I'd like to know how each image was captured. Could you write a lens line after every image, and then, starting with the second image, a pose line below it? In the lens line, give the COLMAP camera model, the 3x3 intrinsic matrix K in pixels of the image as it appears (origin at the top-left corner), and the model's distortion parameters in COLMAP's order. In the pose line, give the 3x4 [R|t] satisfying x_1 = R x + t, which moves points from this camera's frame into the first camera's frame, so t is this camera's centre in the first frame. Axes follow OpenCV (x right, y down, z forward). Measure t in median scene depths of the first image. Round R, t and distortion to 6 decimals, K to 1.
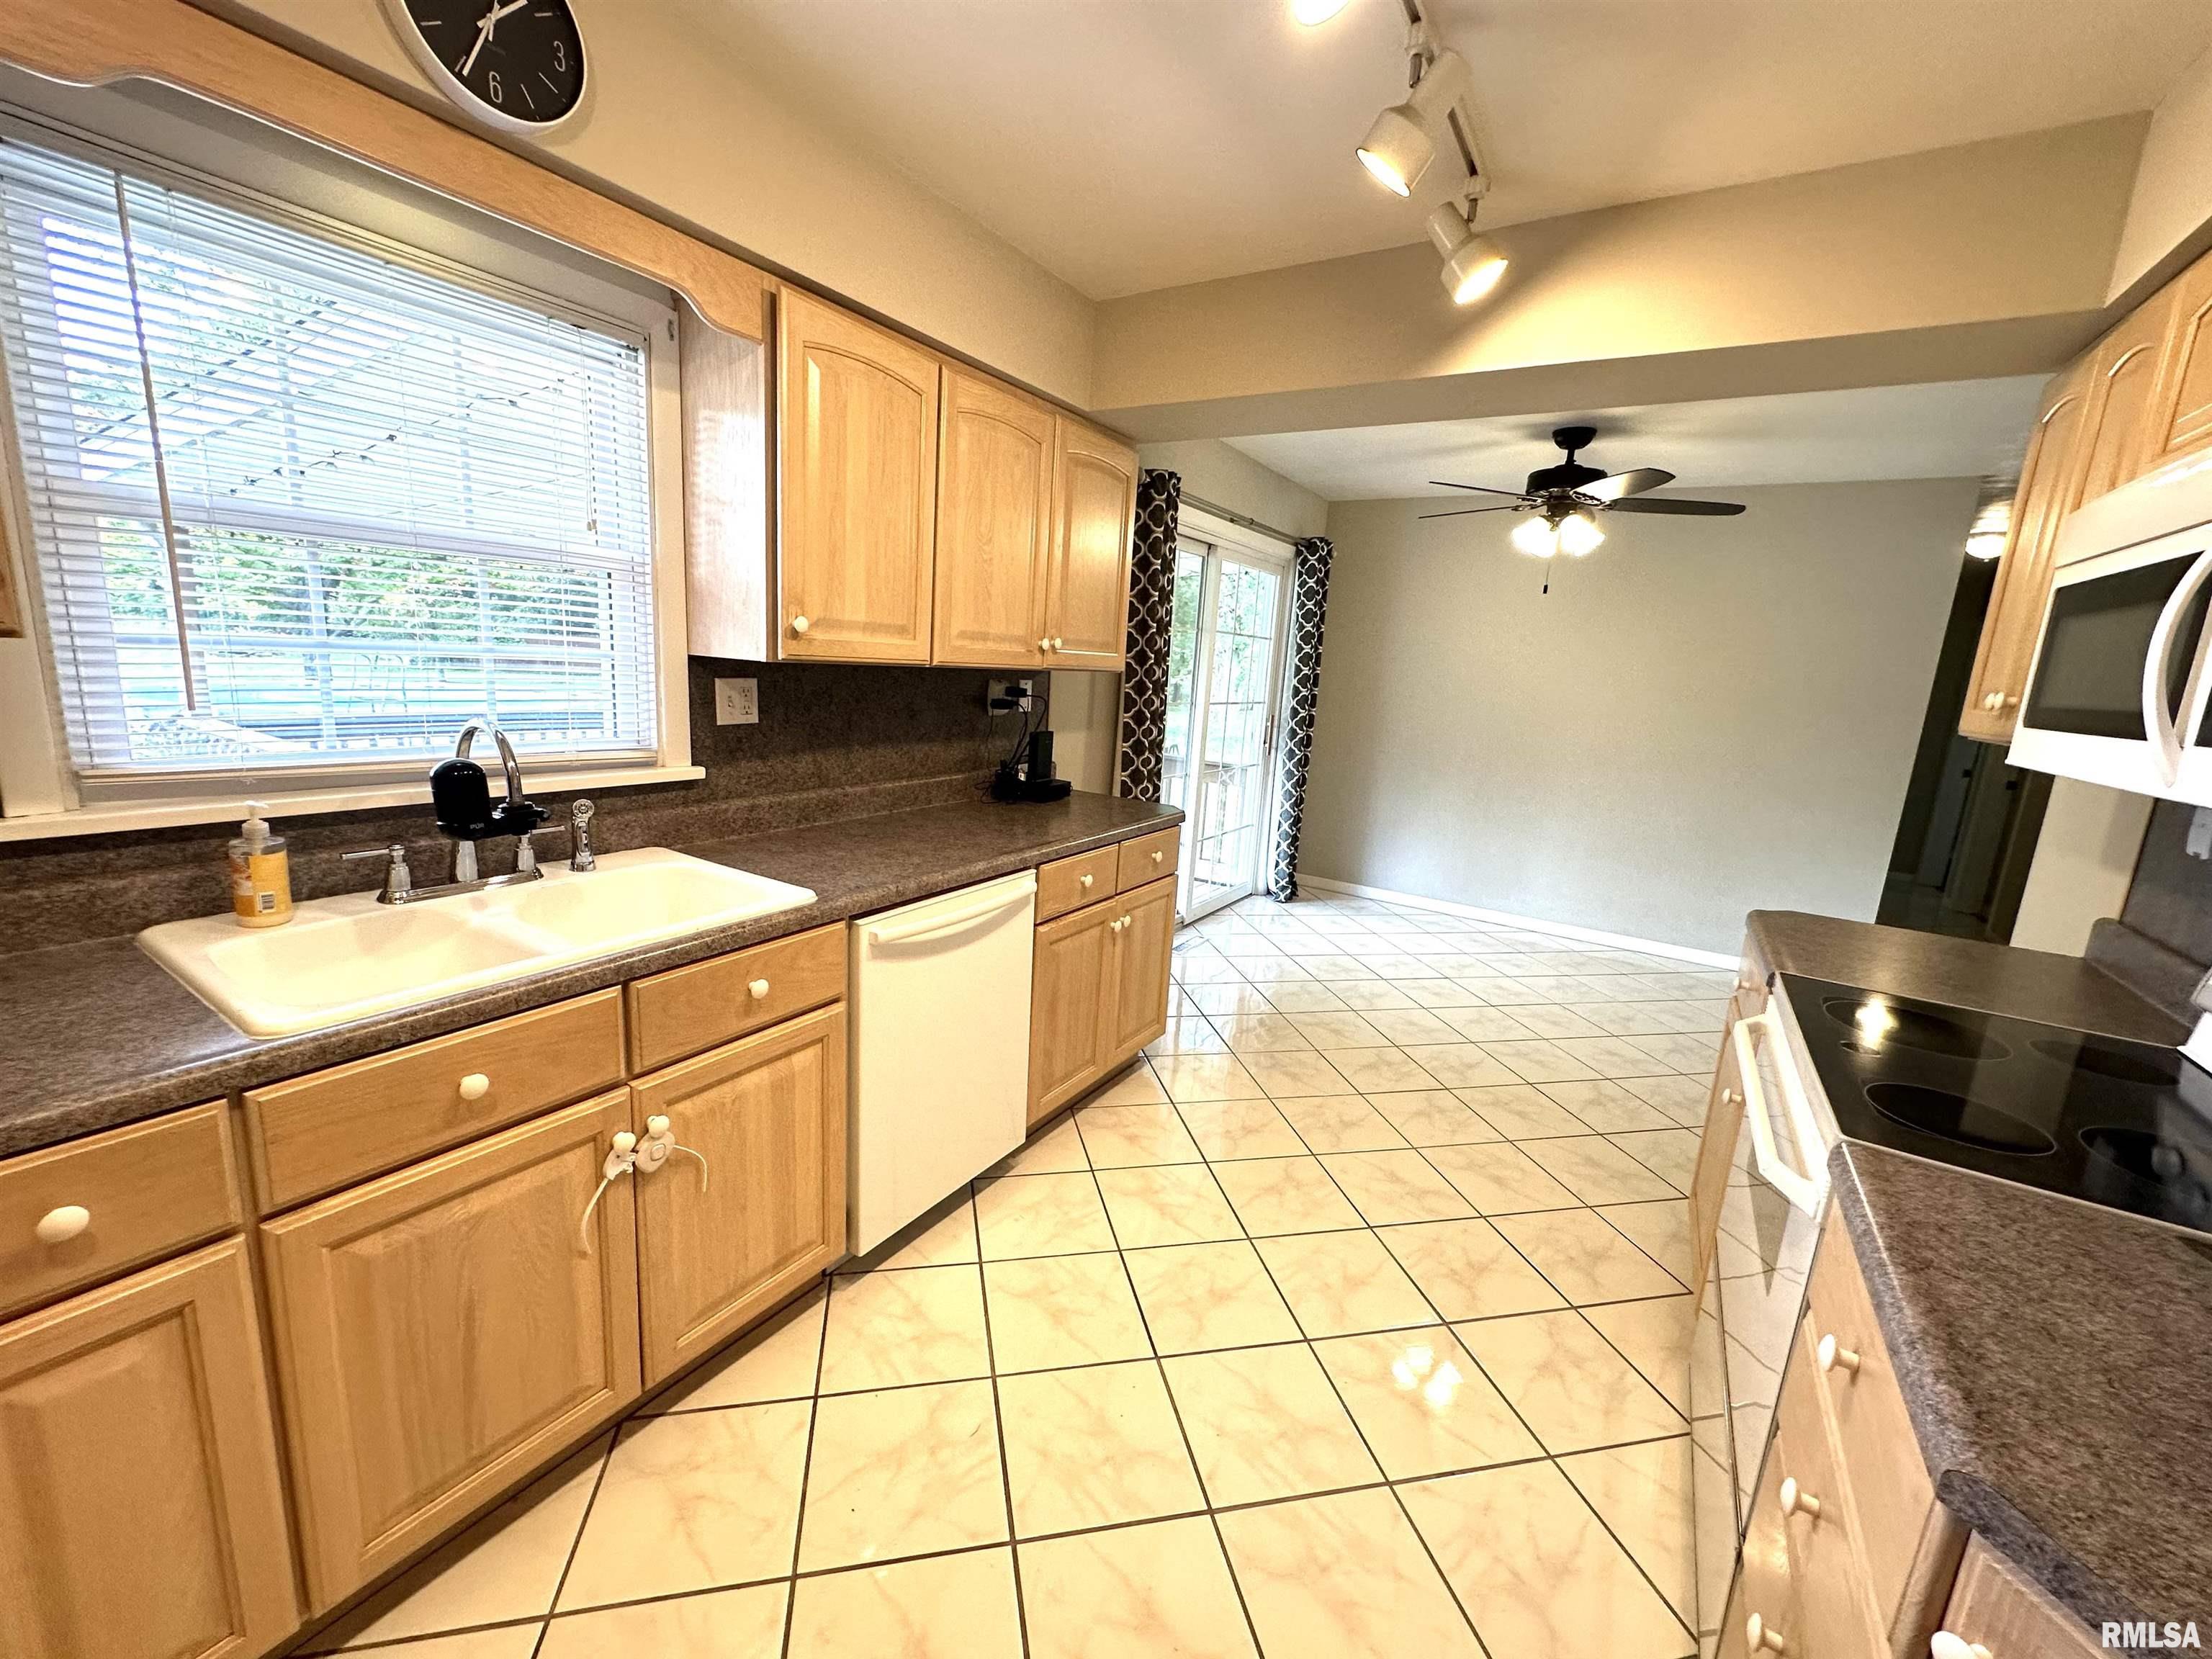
lens RADIAL K [[892.5, 0, 1101.8], [0, 892.5, 832.4], [0, 0, 1]] dist [0.003140, 0.000760]
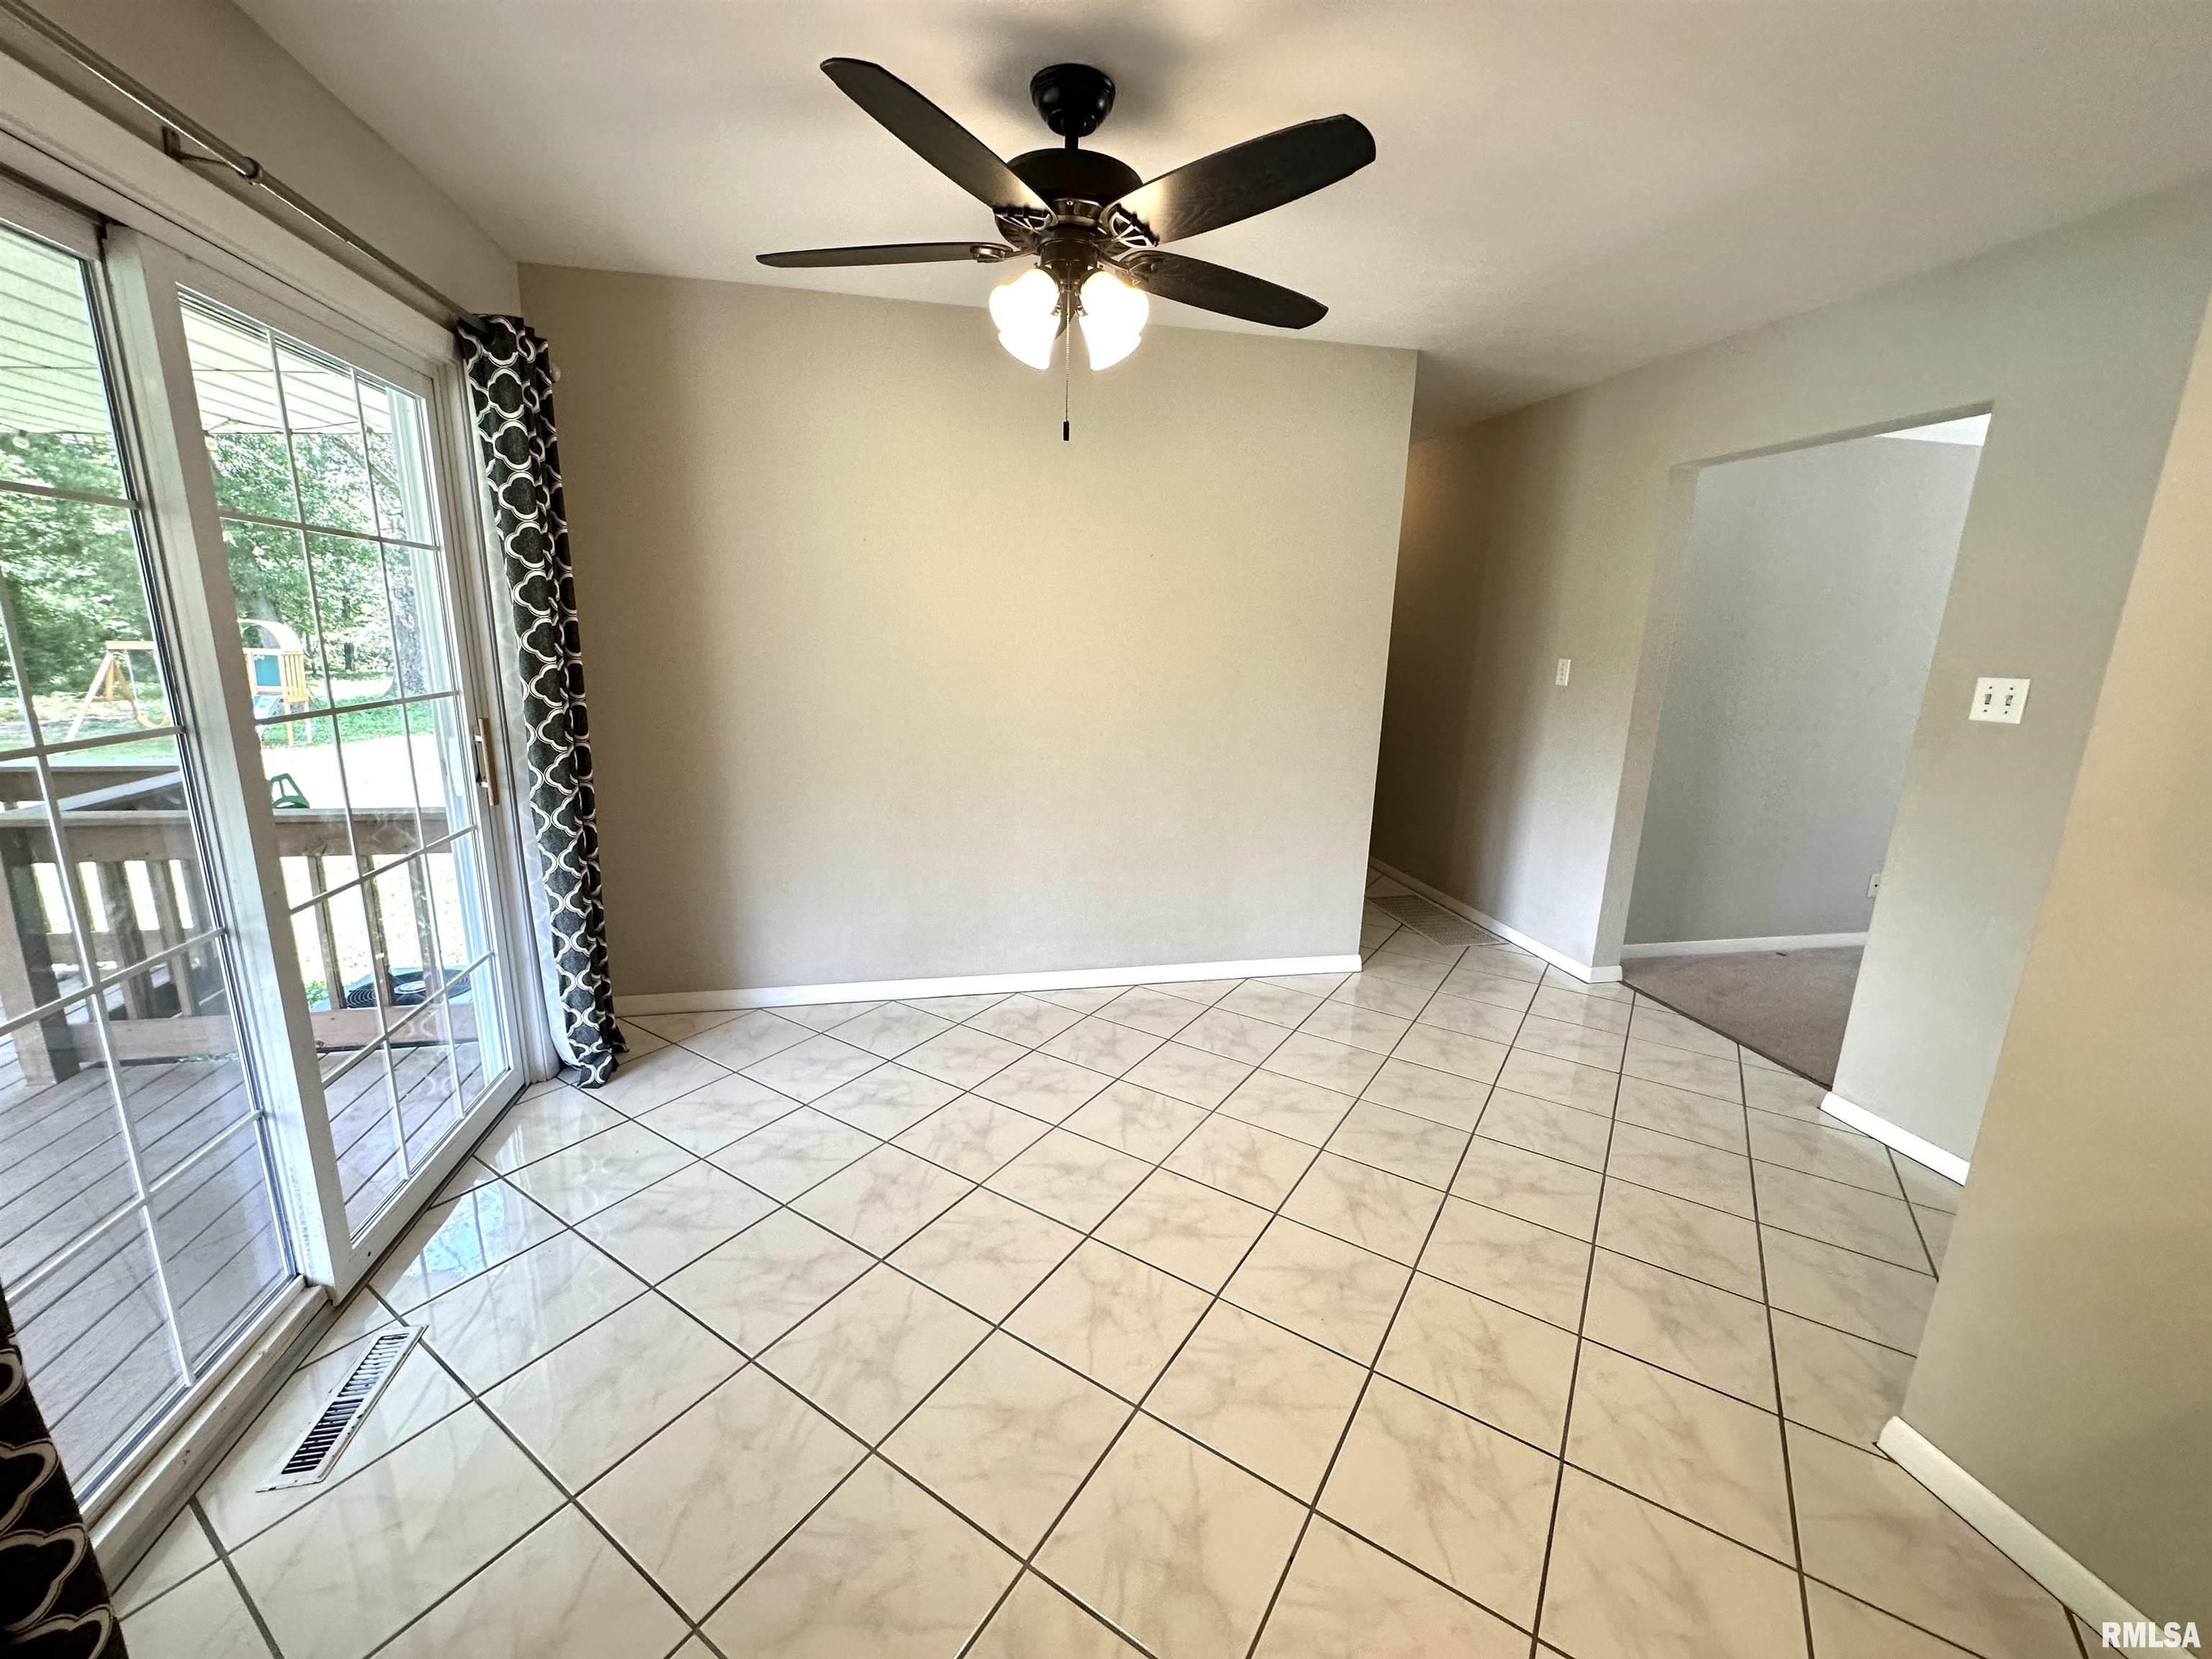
lens RADIAL K [[892.5, 0, 1085.2], [0, 892.5, 825.0], [0, 0, 1]] dist [0.003140, 0.000760]
pose [[0.725712, -0.197087, 0.659165, 0.102802], [0.161180, 0.980131, 0.115603, -0.081853], [-0.668852, 0.022350, 0.743060, 0.459026]]
